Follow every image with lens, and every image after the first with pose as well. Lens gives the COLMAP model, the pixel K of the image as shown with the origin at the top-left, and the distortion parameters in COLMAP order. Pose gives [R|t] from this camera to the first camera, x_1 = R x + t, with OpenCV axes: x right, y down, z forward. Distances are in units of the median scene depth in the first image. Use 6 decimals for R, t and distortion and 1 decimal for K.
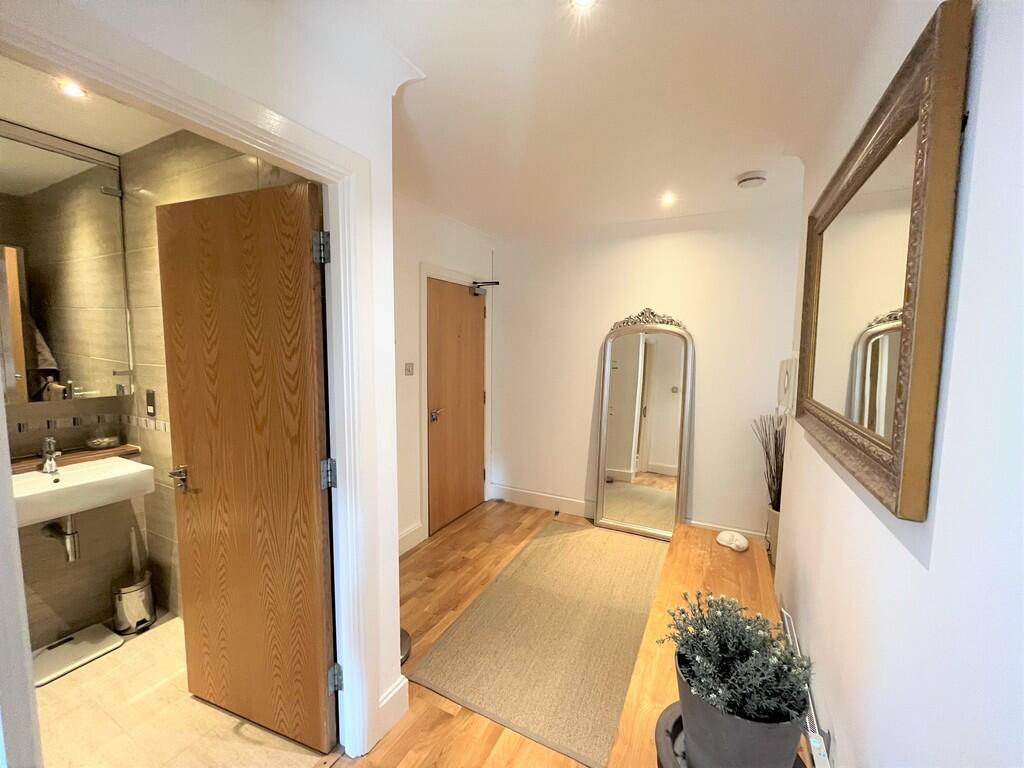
lens RADIAL K [[412.2, 0, 512.0], [0, 412.2, 384.0], [0, 0, 1]] dist [-0.000639, -0.000102]
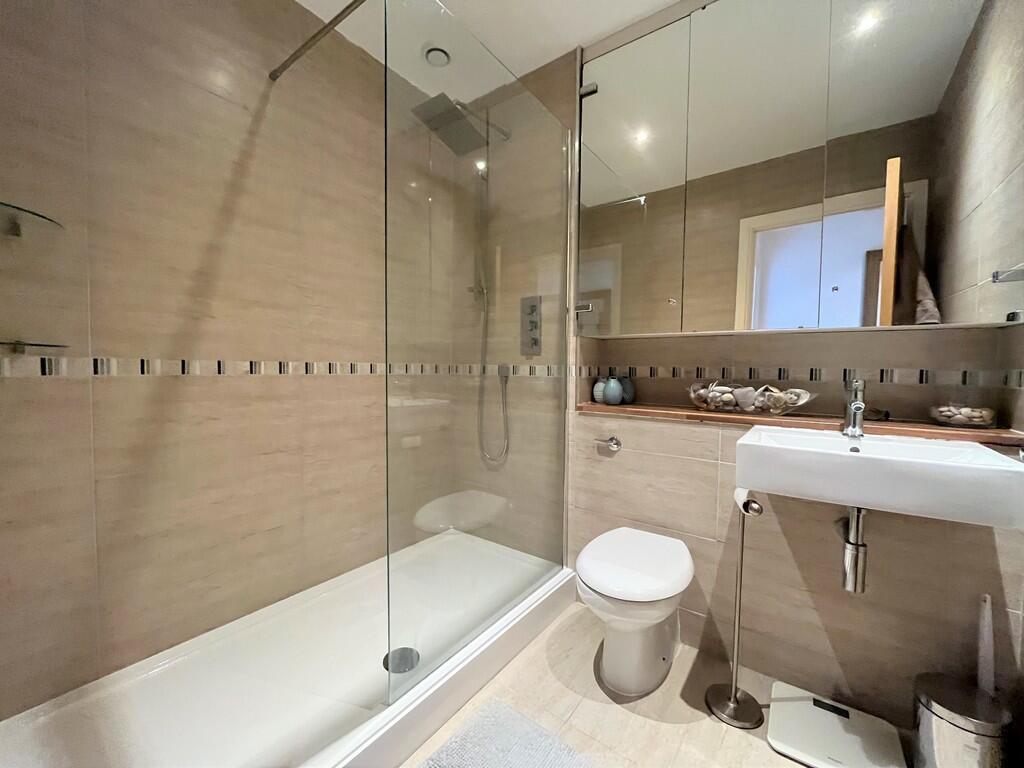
lens RADIAL K [[412.2, 0, 512.0], [0, 412.2, 384.0], [0, 0, 1]] dist [-0.000639, -0.000102]
pose [[-0.152060, 0.030544, -0.987899, -0.364067], [-0.100671, 0.993845, 0.046224, 0.136459], [0.983231, 0.106482, -0.148049, 0.494574]]
